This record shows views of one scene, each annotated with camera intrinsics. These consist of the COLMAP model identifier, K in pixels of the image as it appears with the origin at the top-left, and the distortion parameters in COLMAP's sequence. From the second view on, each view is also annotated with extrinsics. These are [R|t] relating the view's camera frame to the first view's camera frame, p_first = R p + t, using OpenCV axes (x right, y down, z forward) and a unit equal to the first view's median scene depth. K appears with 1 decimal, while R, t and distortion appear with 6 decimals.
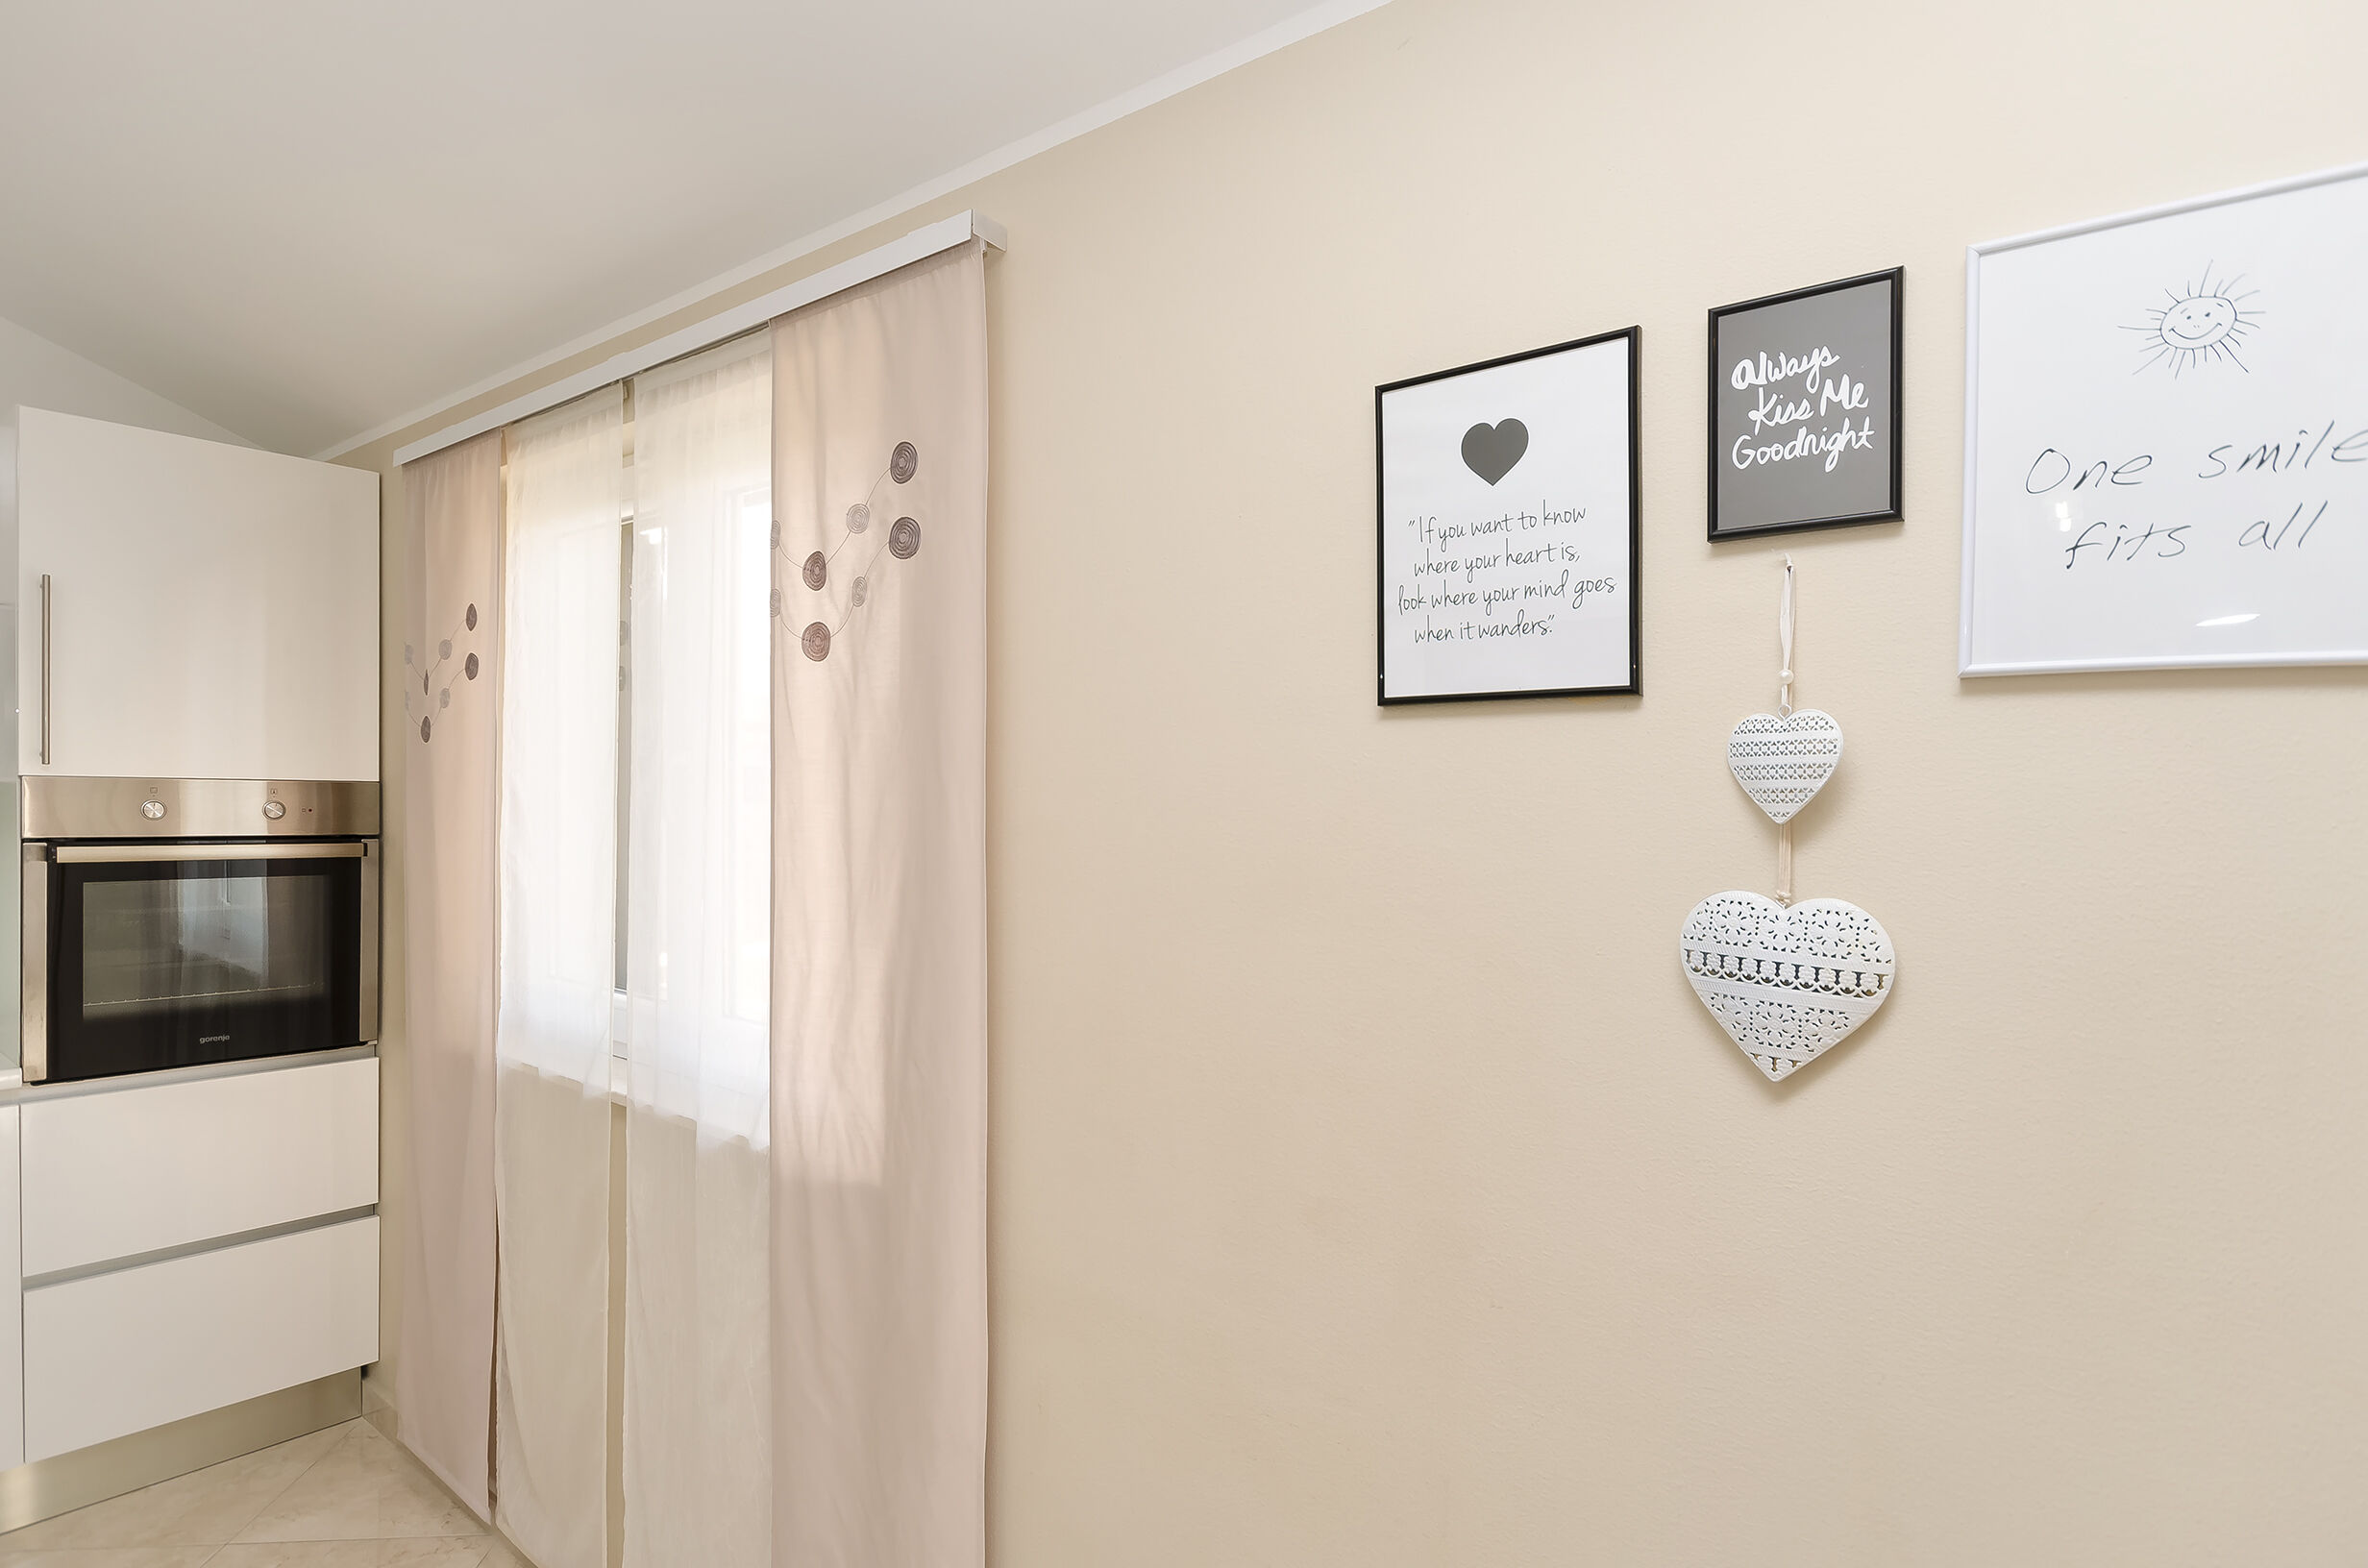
lens RADIAL K [[1238.8, 0, 1194.1], [0, 1238.8, 808.2], [0, 0, 1]] dist [0.003526, -0.001445]
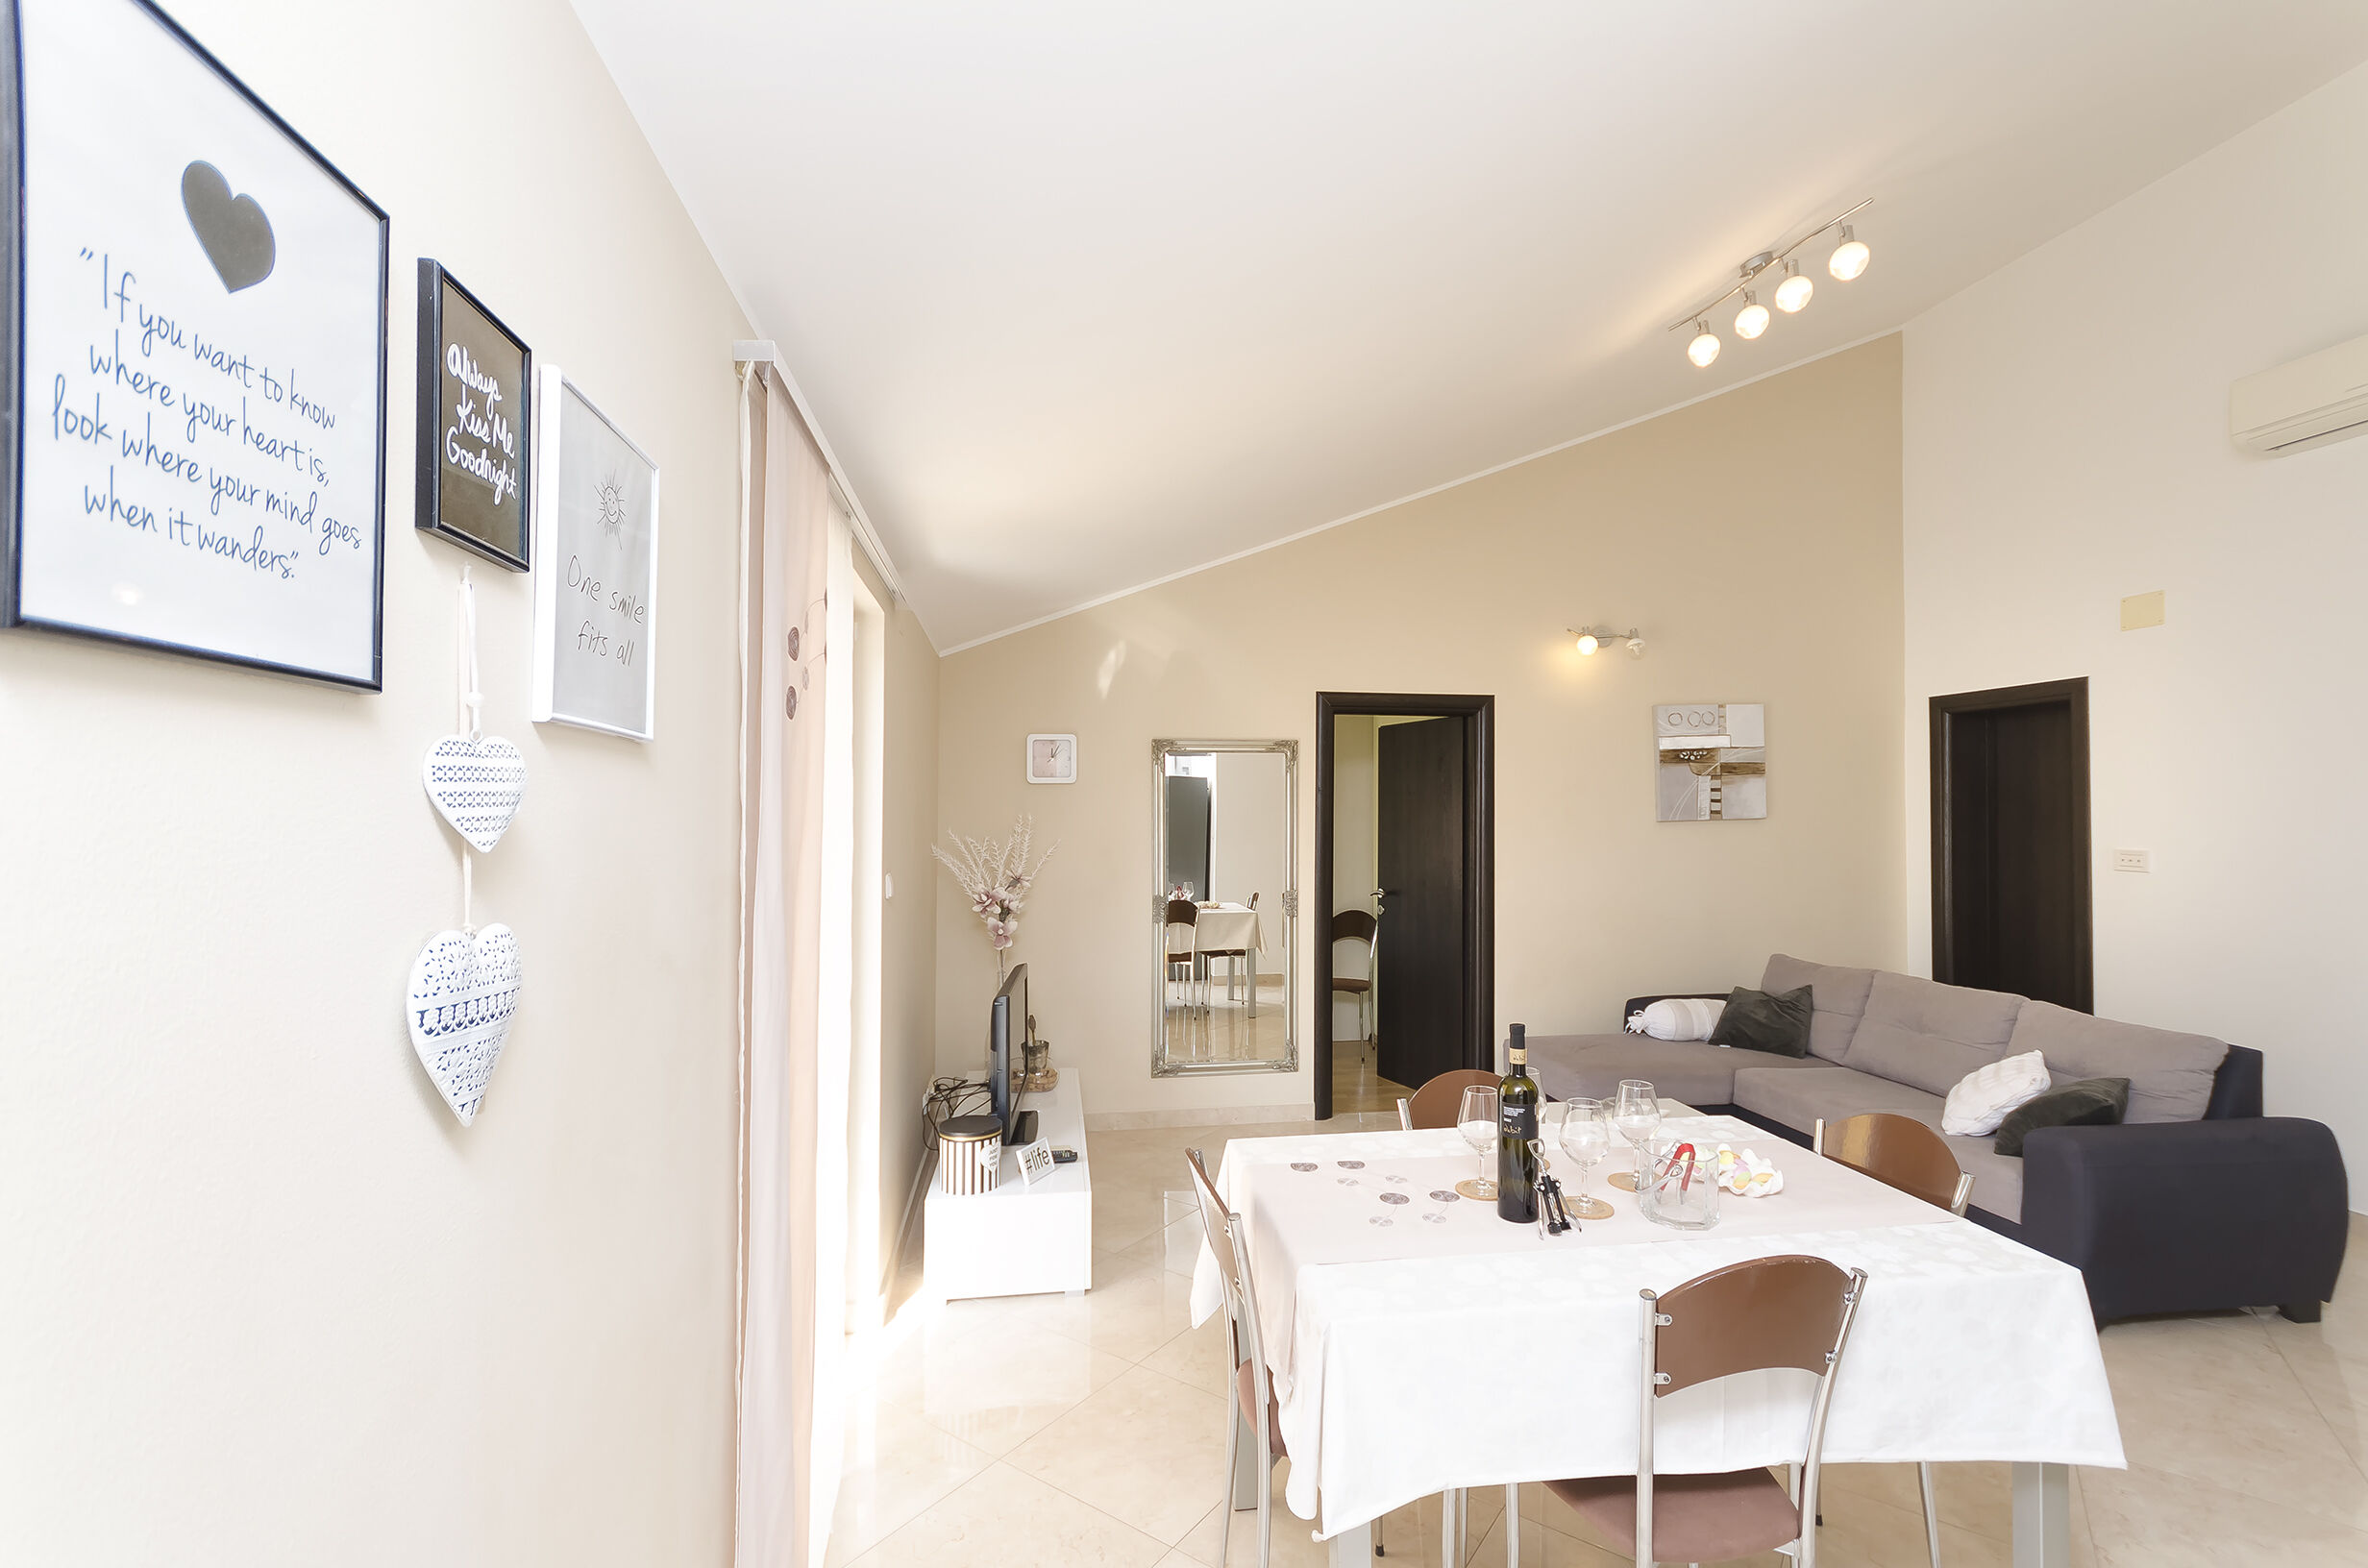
lens RADIAL K [[1032.8, 0, 1191.8], [0, 1032.8, 804.8], [0, 0, 1]] dist [0.003604, 0.000165]
pose [[-0.738205, 0.009987, 0.674503, -0.387499], [0.029332, 0.999420, 0.017305, -0.018834], [-0.673939, 0.032559, -0.738069, 1.010735]]
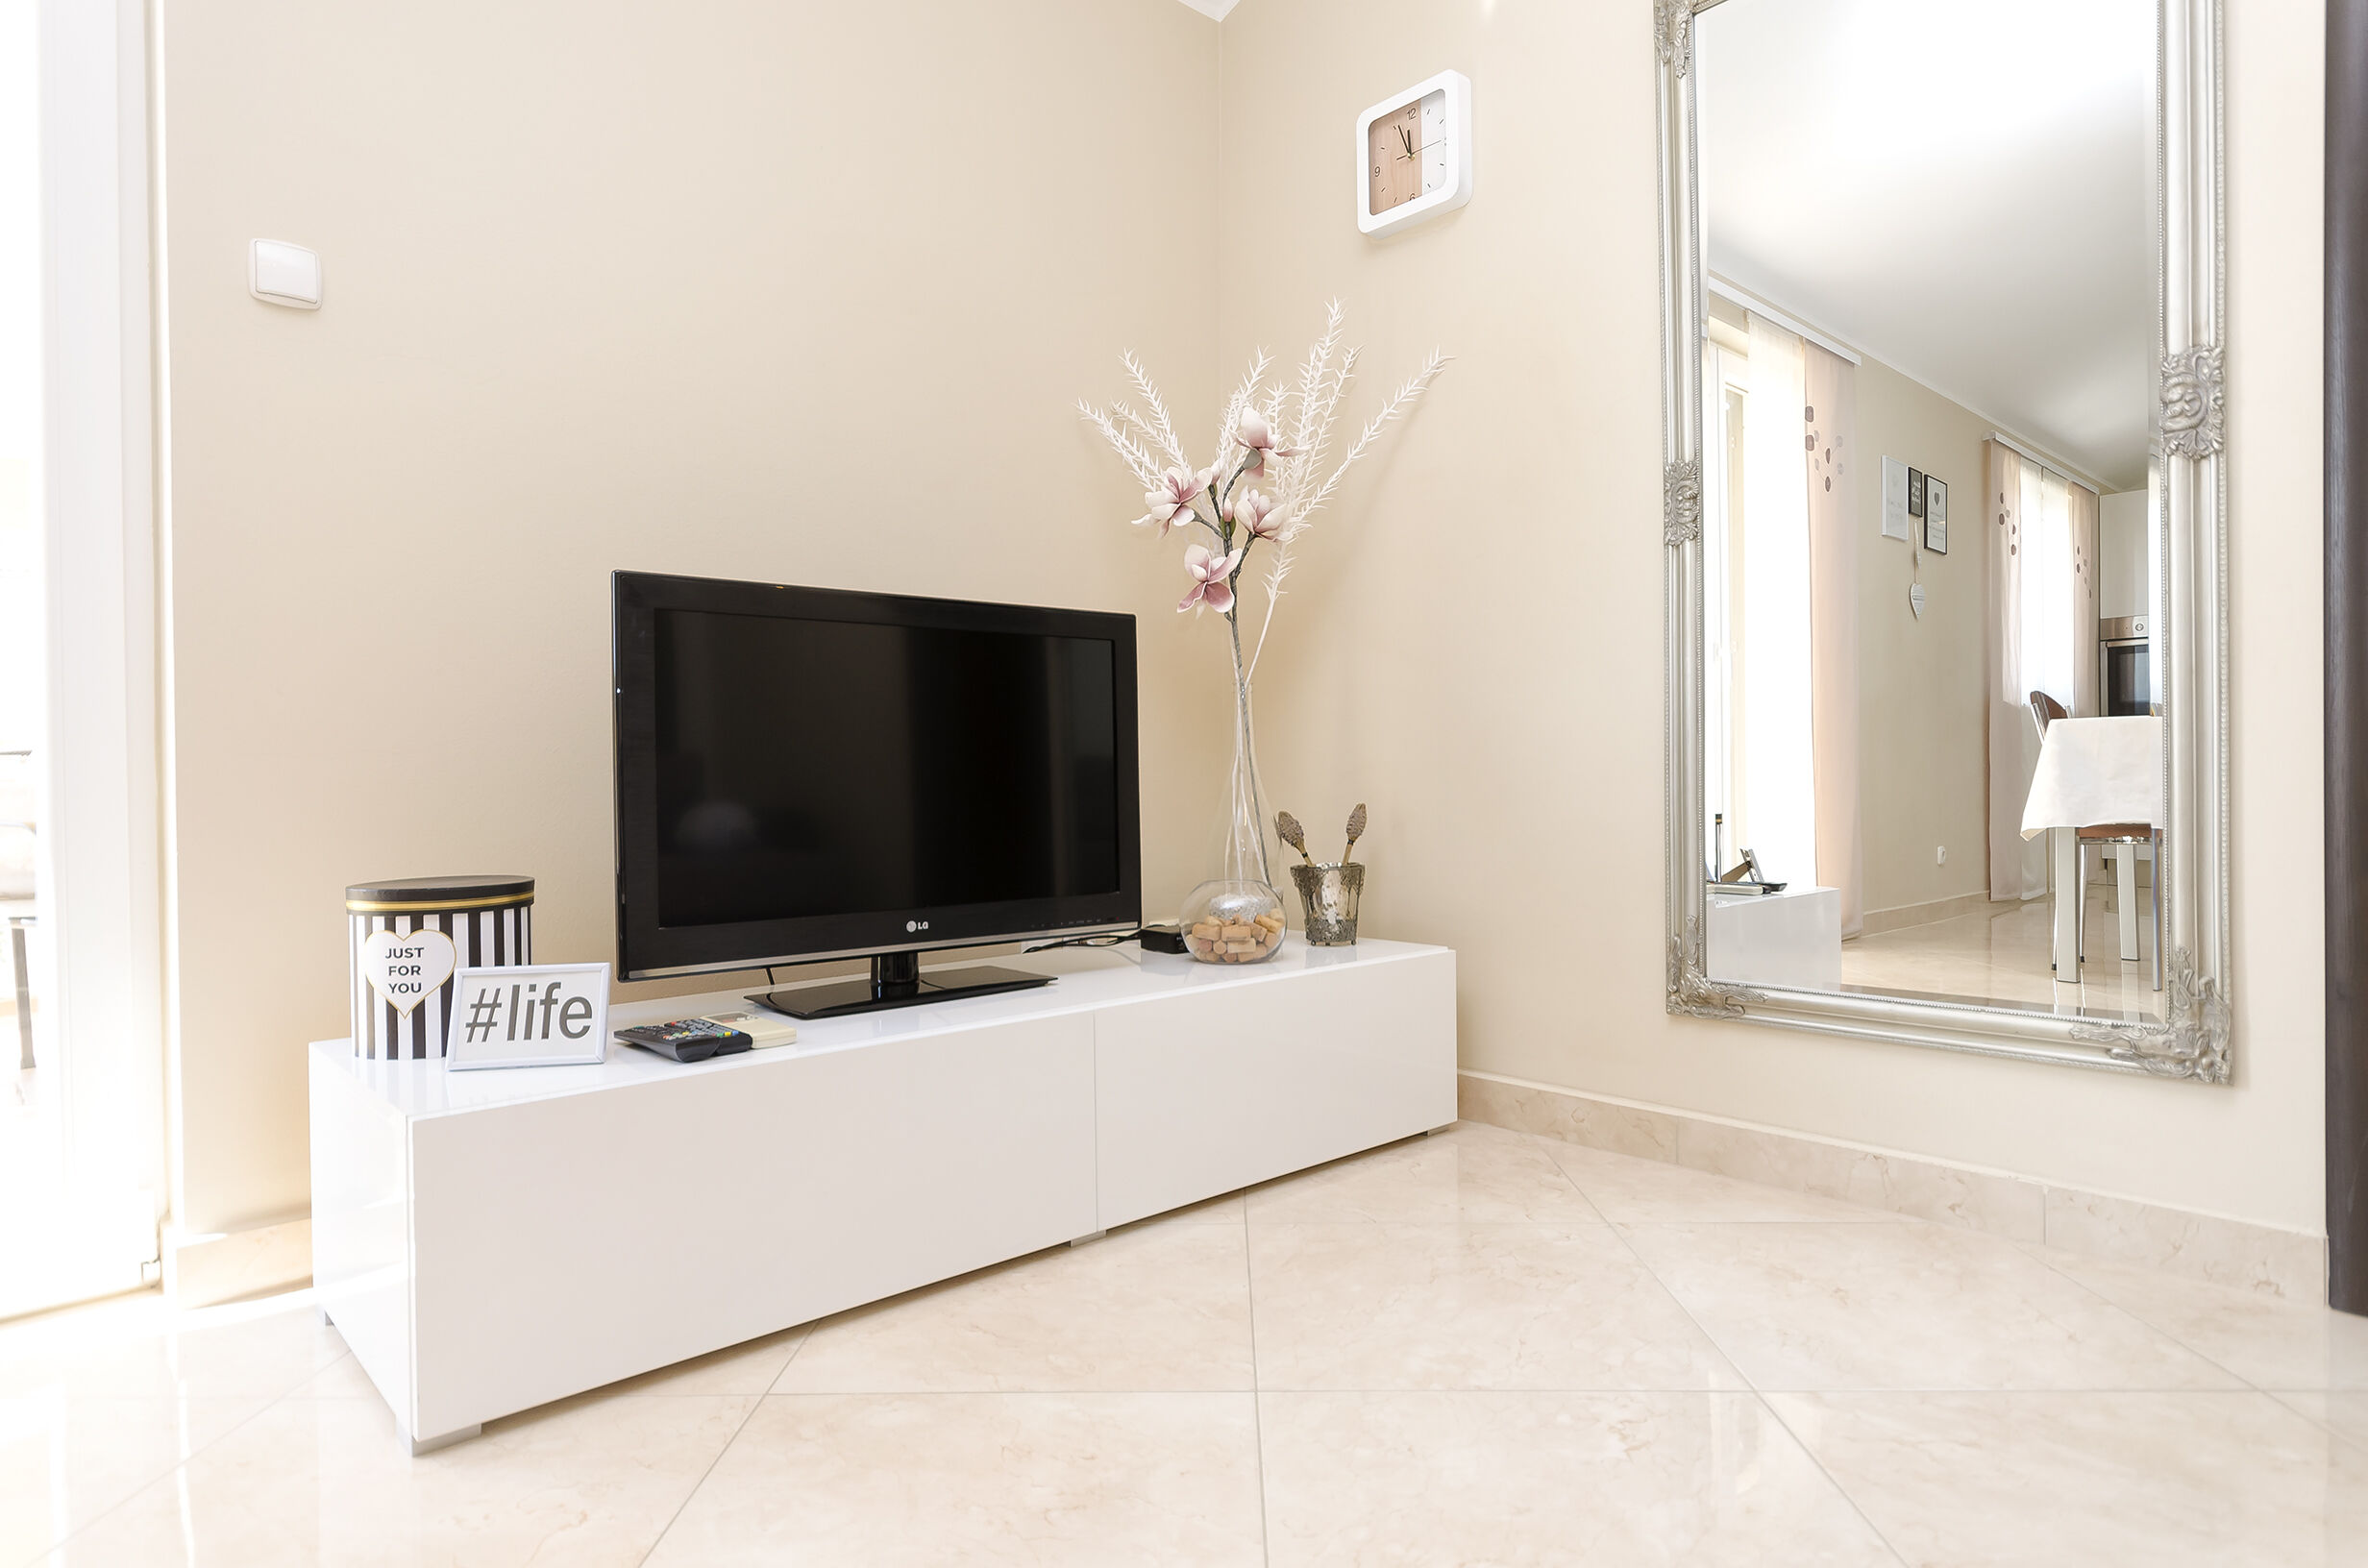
lens RADIAL K [[1342.5, 0, 1193.4], [0, 1342.5, 792.8], [0, 0, 1]] dist [0.003178, 0.000377]
pose [[0.170237, -0.006341, 0.985383, 0.684392], [0.060366, 0.998168, -0.004006, 0.831219], [-0.983552, 0.060166, 0.170308, -1.638172]]
